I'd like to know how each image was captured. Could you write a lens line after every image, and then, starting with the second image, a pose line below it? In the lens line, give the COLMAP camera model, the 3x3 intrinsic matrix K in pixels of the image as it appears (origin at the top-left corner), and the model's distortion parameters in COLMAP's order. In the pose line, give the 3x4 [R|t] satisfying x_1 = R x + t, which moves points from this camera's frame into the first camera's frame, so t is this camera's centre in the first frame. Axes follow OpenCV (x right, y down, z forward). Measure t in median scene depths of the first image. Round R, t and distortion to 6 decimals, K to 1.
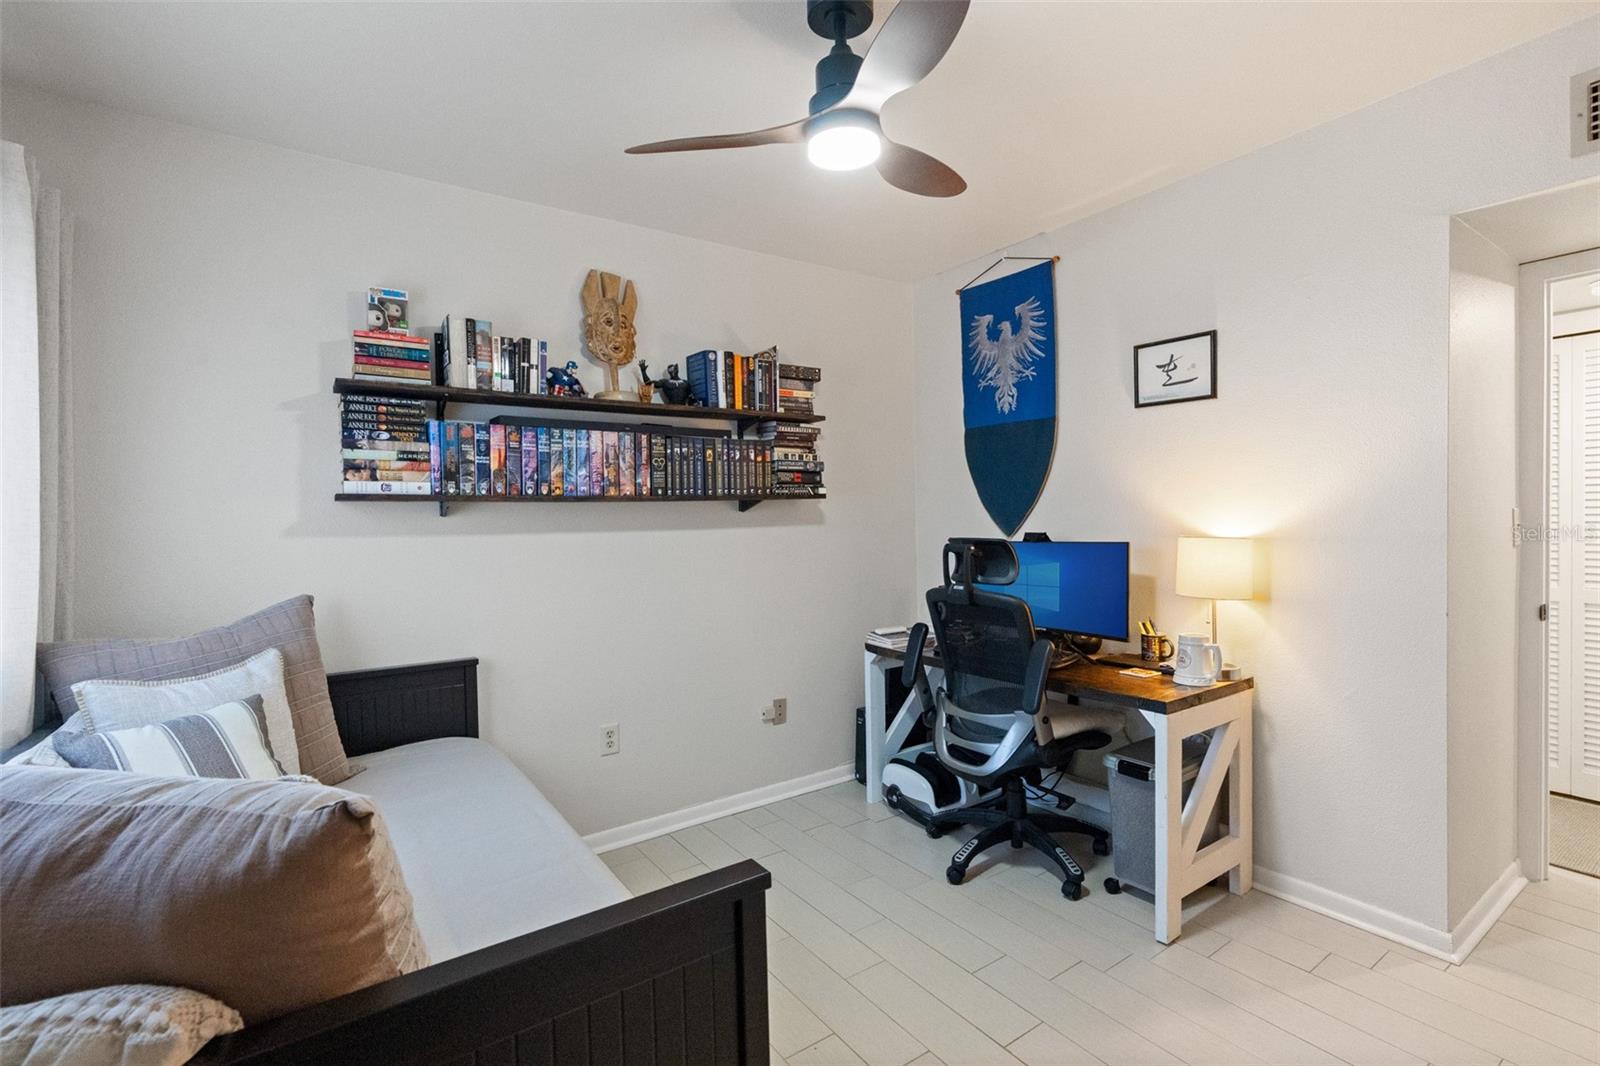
lens RADIAL K [[729.3, 0, 800.4], [0, 729.3, 524.2], [0, 0, 1]] dist [-0.010438, 0.004548]
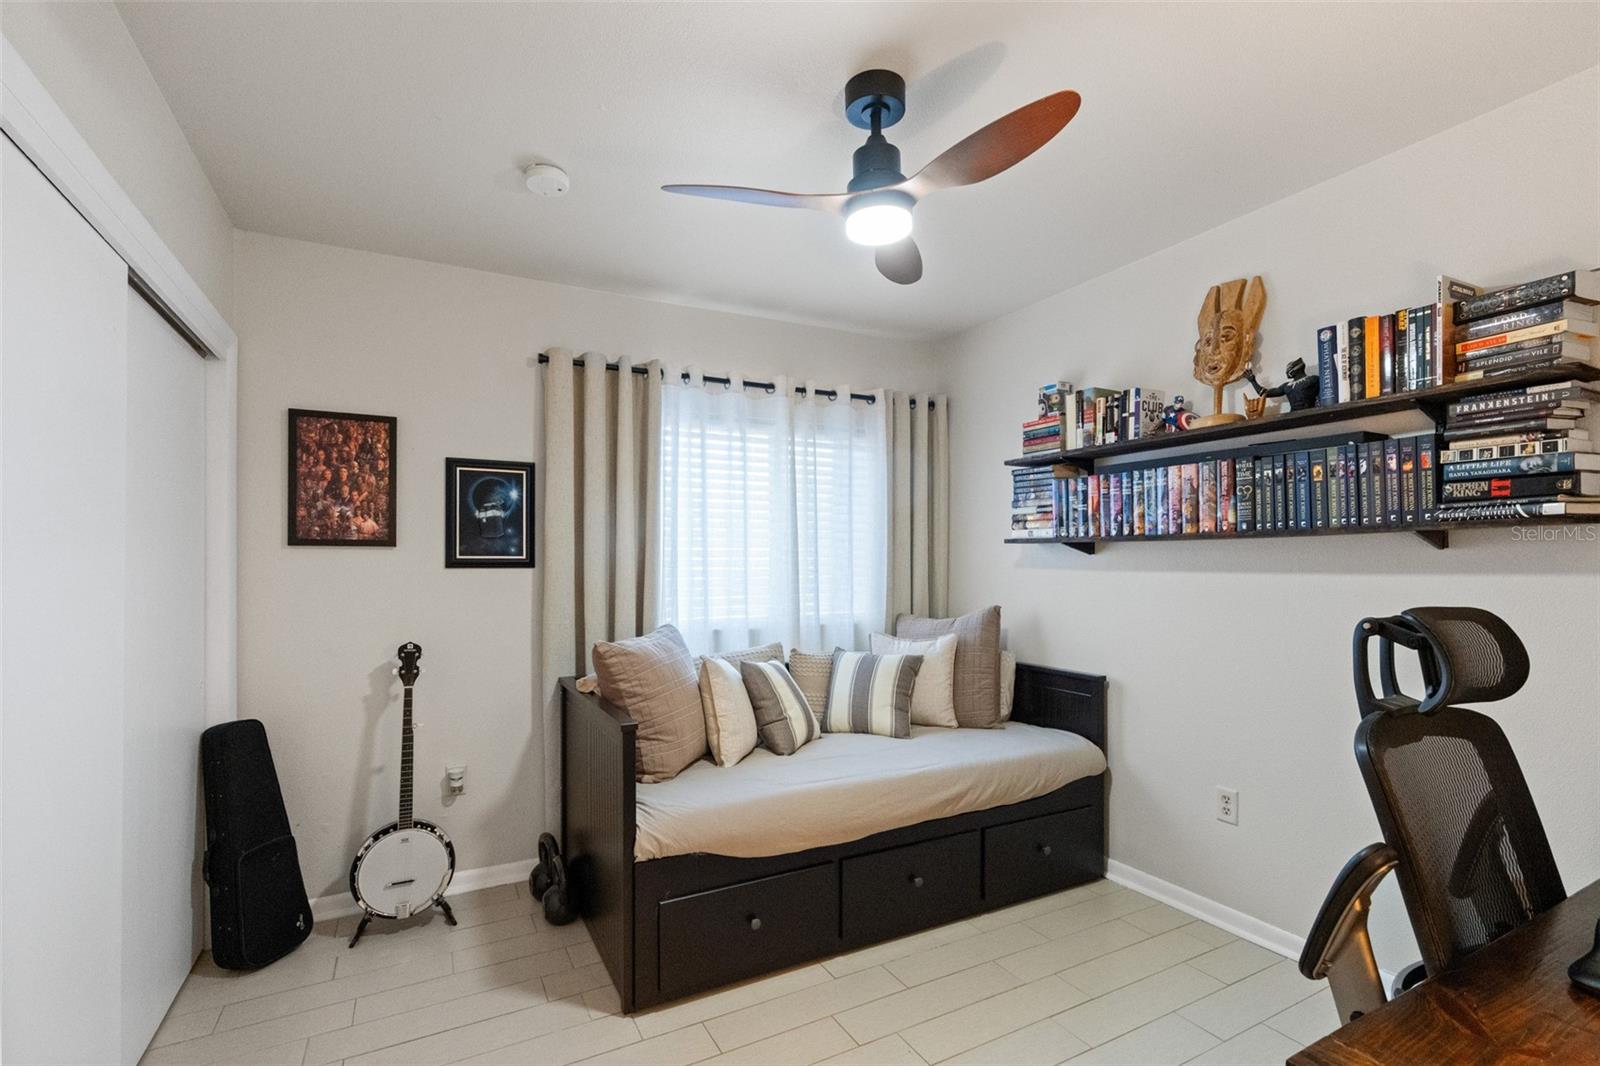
lens RADIAL K [[729.3, 0, 799.3], [0, 729.3, 543.6], [0, 0, 1]] dist [-0.010438, 0.004548]
pose [[-0.115964, -0.003356, -0.993248, 0.697800], [0.001344, 0.999993, -0.003536, -0.022633], [0.993253, -0.001745, -0.115958, 0.597334]]
